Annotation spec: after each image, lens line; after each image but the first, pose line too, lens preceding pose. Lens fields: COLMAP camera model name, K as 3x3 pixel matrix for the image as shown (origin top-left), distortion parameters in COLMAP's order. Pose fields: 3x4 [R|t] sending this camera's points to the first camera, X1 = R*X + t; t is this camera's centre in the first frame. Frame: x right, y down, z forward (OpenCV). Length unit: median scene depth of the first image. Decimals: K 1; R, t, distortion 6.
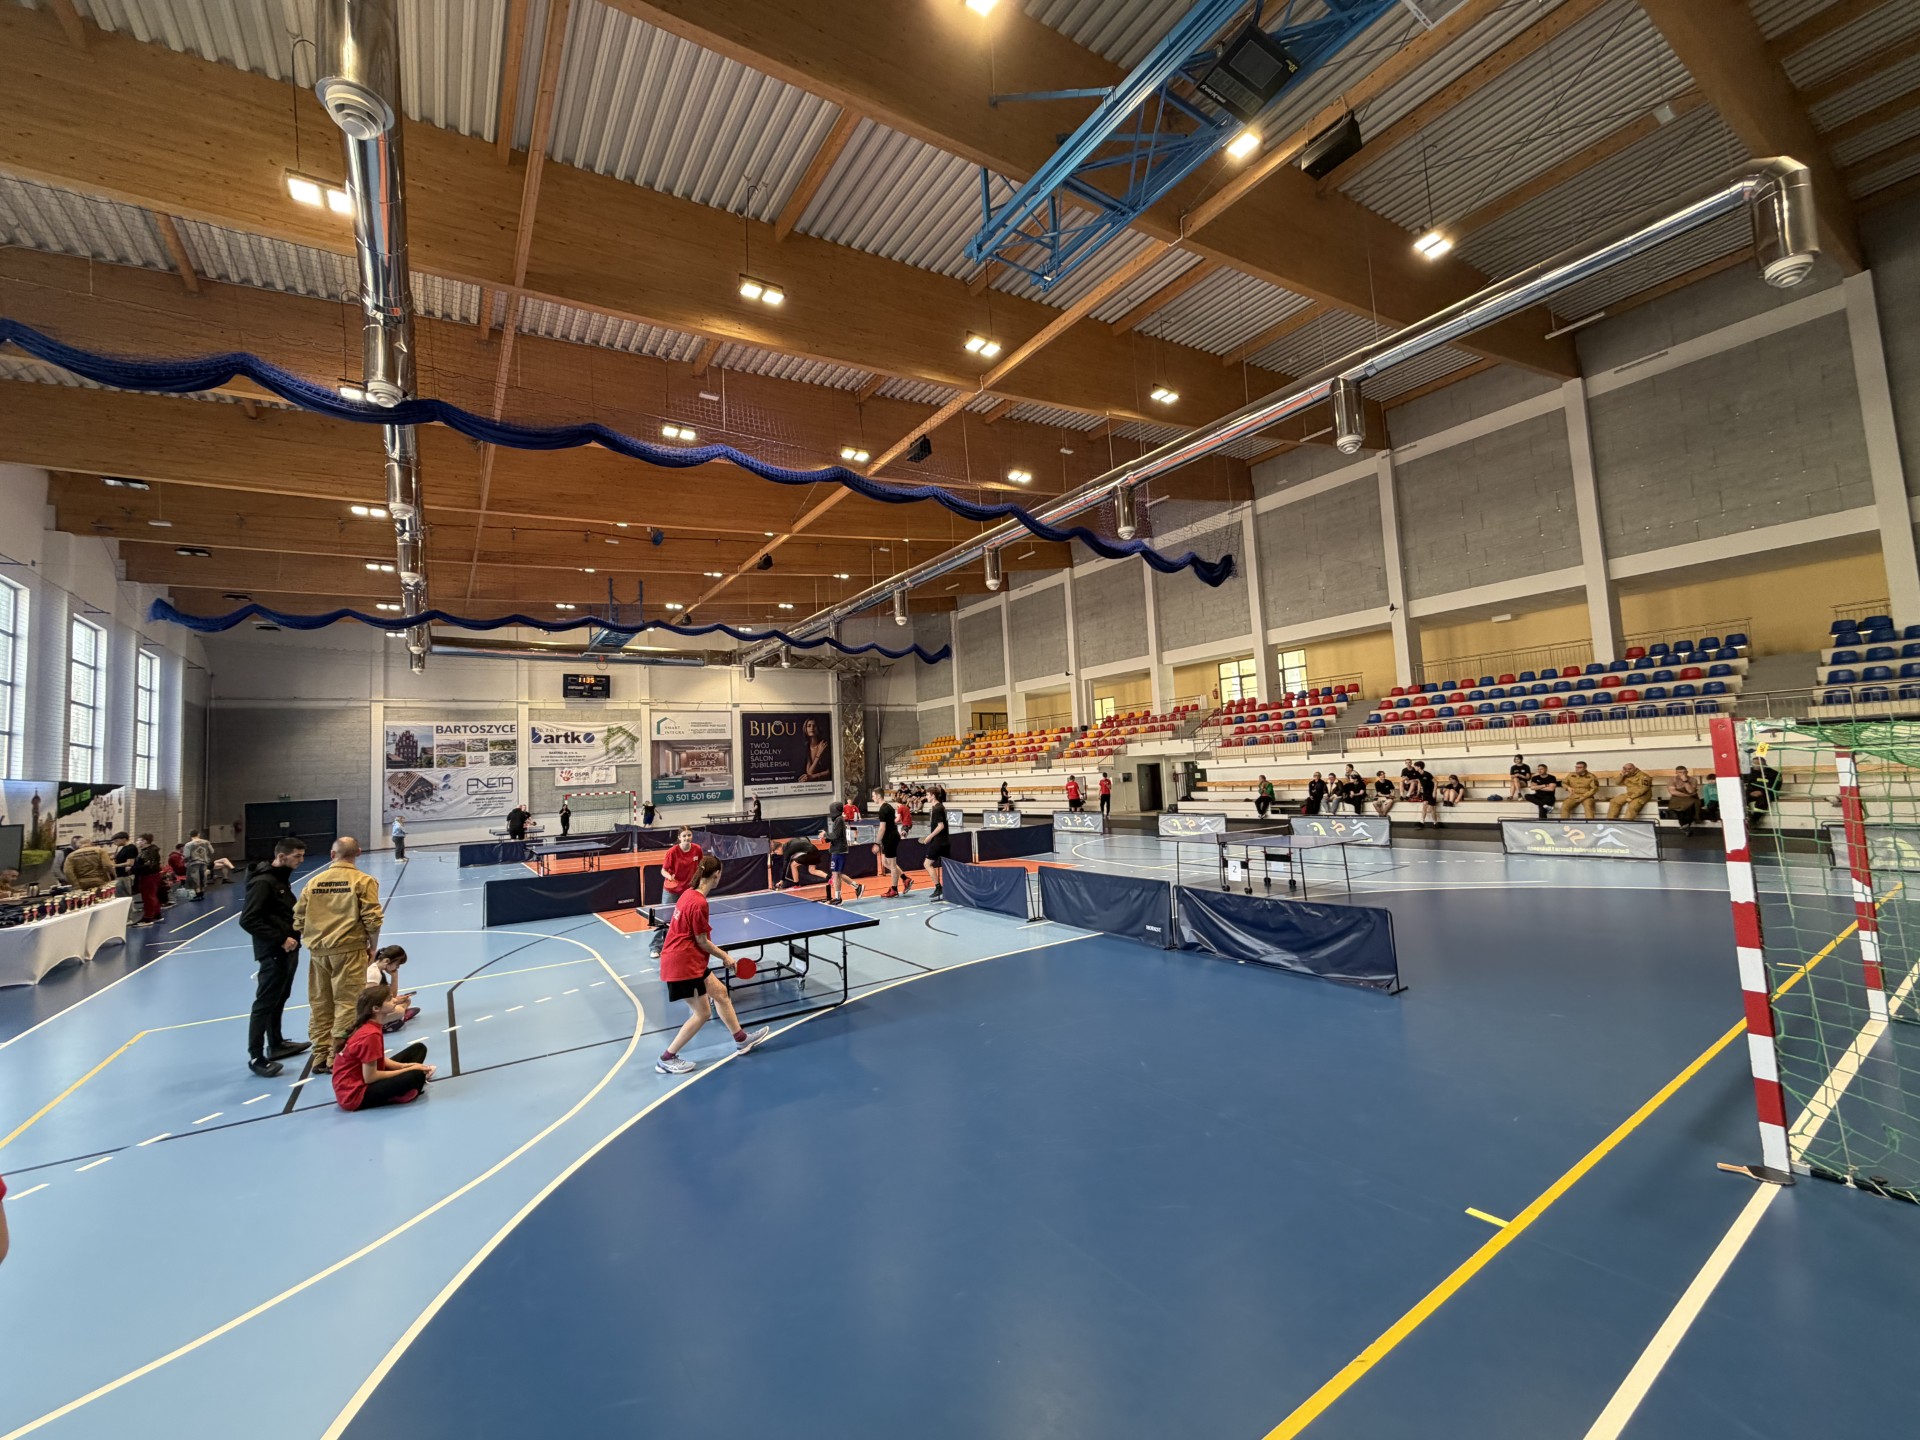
lens RADIAL K [[767.3, 0, 955.2], [0, 767.3, 721.7], [0, 0, 1]] dist [-0.001794, 0.000093]
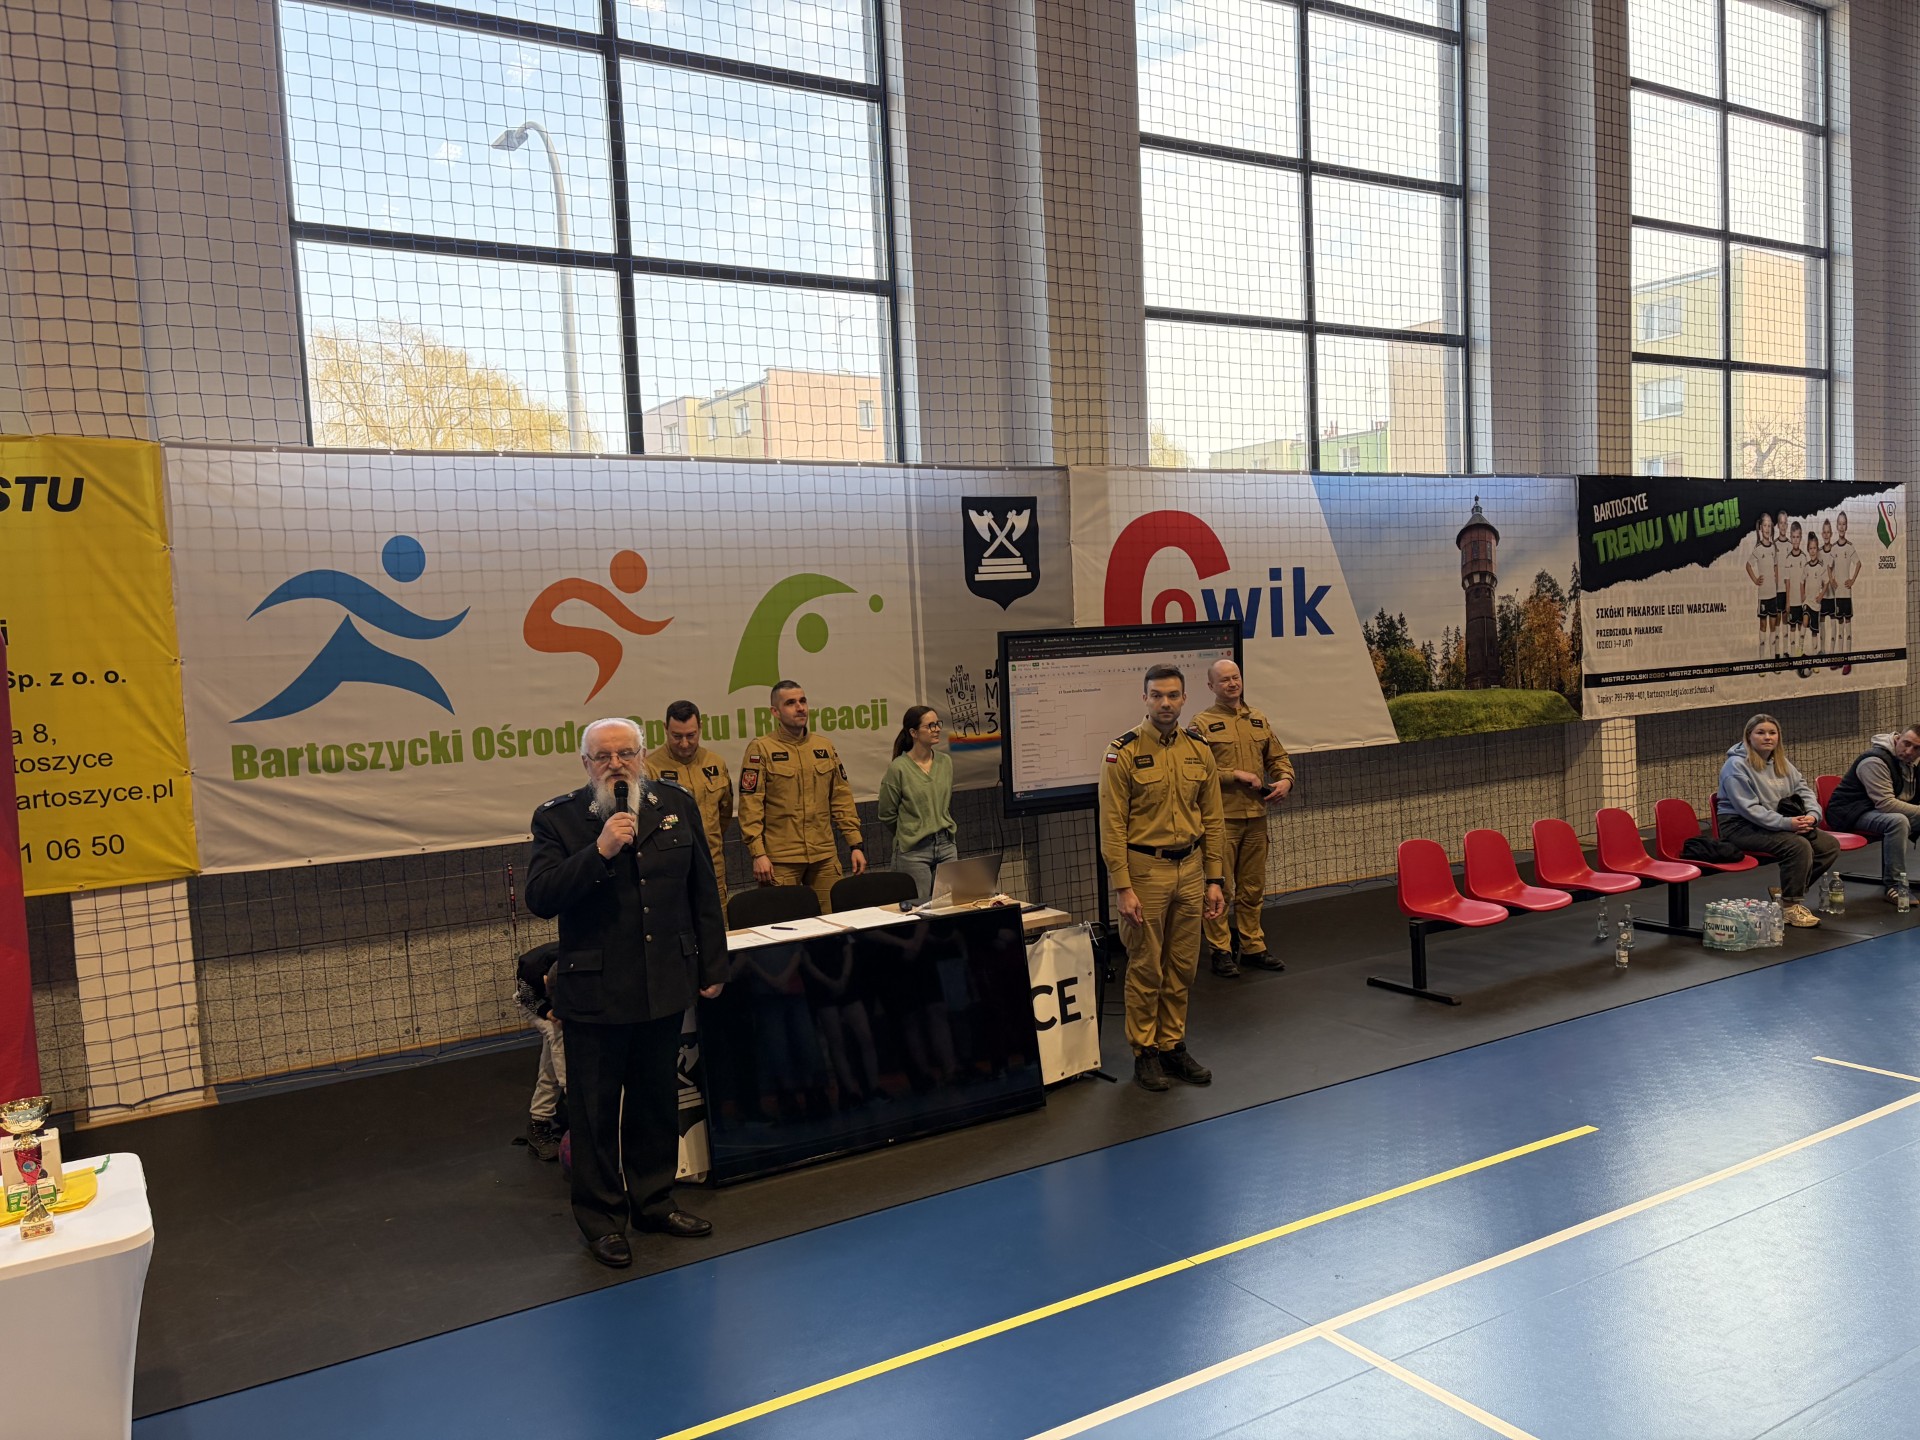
lens RADIAL K [[1445.0, 0, 963.9], [0, 1445.0, 734.8], [0, 0, 1]] dist [0.059809, -0.062699]
pose [[-0.040368, 0.118345, -0.992152, -0.281109], [0.122382, 0.986070, 0.112640, 0.043929], [0.991662, -0.116875, -0.054289, 0.397537]]
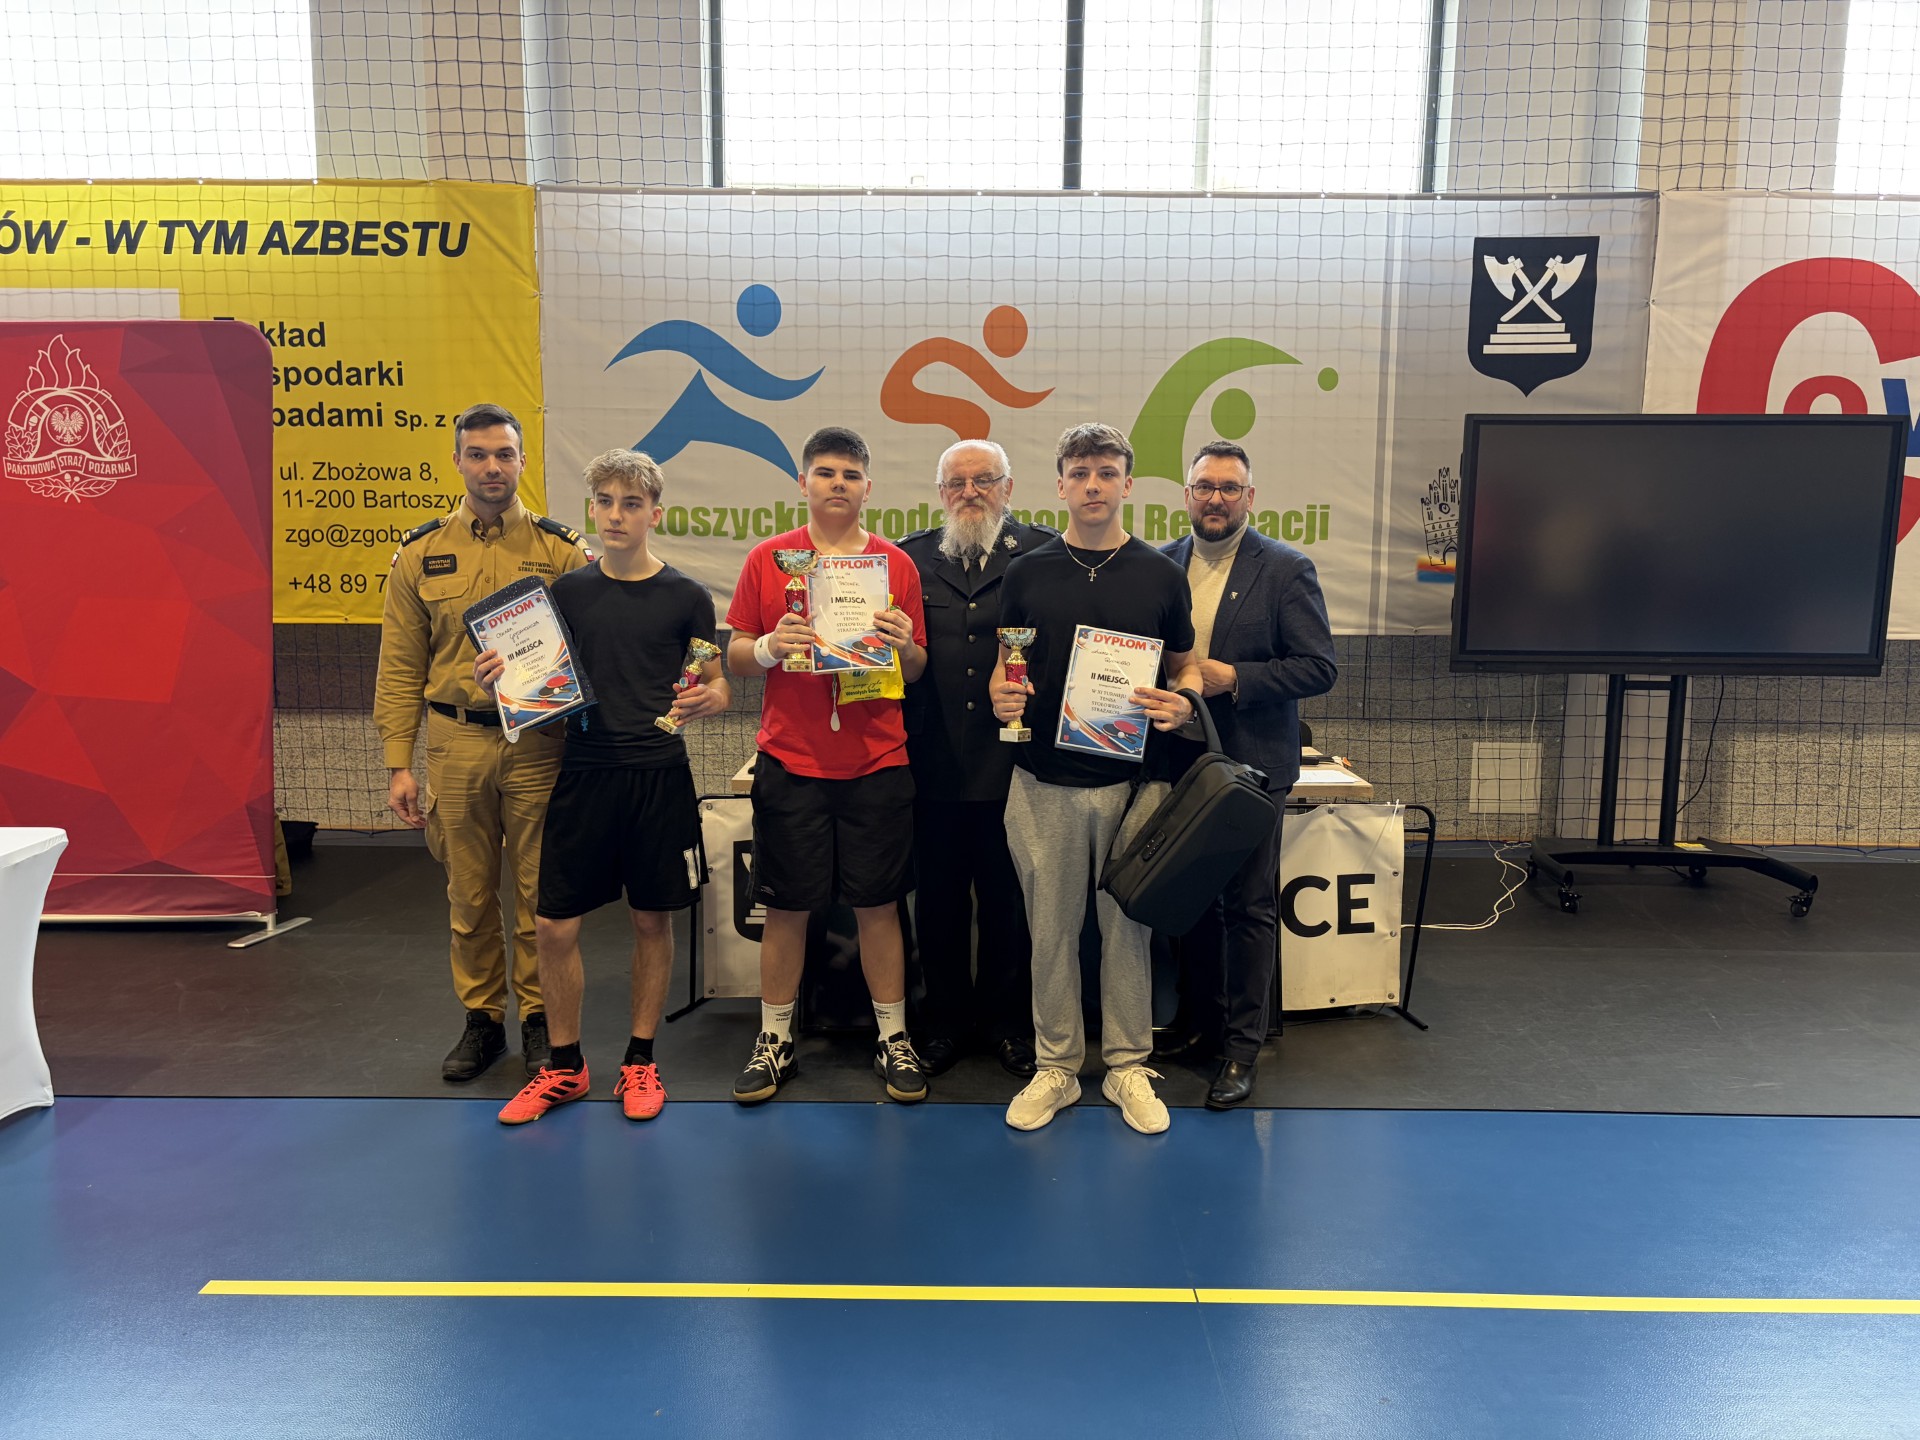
lens RADIAL K [[1445.0, 0, 961.7], [0, 1445.0, 722.1], [0, 0, 1]] dist [0.059809, -0.062699]
pose [[-0.563402, 0.151708, -0.812134, -0.333281], [0.078228, 0.988376, 0.130362, 0.062310], [0.822471, 0.009915, -0.568721, 0.439106]]
